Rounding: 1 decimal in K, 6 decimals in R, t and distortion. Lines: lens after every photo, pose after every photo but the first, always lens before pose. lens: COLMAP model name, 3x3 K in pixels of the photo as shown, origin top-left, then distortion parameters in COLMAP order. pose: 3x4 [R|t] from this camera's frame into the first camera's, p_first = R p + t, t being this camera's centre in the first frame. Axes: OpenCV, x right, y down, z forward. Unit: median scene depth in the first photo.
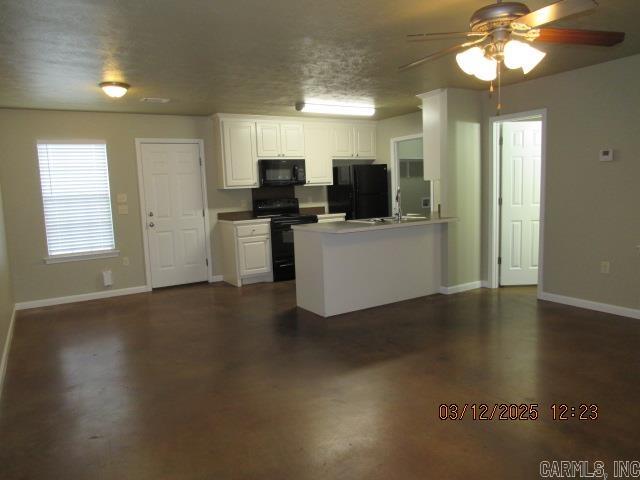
lens RADIAL K [[459.2, 0, 315.3], [0, 459.2, 241.3], [0, 0, 1]] dist [-0.020990, -0.003637]
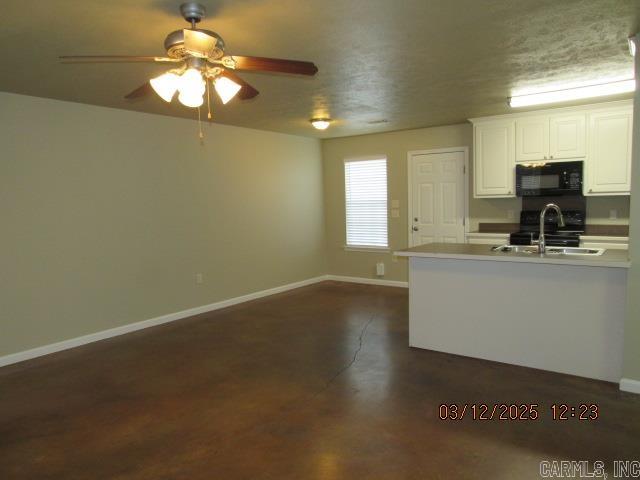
lens RADIAL K [[459.2, 0, 315.3], [0, 459.2, 241.3], [0, 0, 1]] dist [-0.020990, -0.003637]
pose [[0.380707, 0.112387, -0.917841, 0.535742], [-0.099938, 0.991773, 0.079987, -0.066540], [0.919279, 0.061276, 0.388807, 0.328683]]
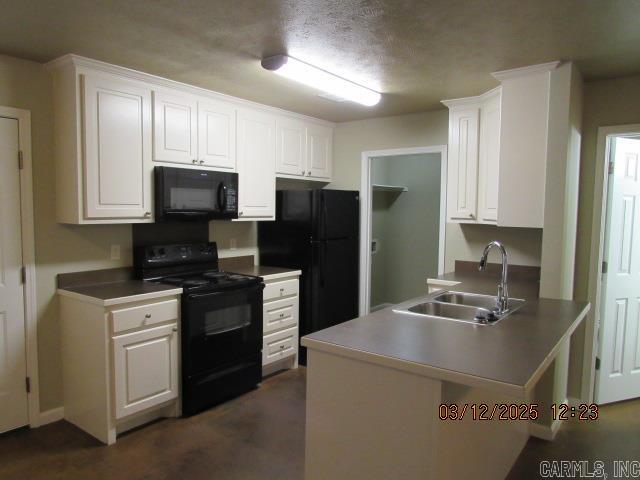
lens RADIAL K [[459.2, 0, 315.3], [0, 459.2, 241.3], [0, 0, 1]] dist [-0.020990, -0.003637]
pose [[0.929800, 0.024339, 0.367259, -0.142549], [-0.005831, 0.998660, -0.051420, -0.073295], [-0.368019, 0.045669, 0.928696, 0.483076]]
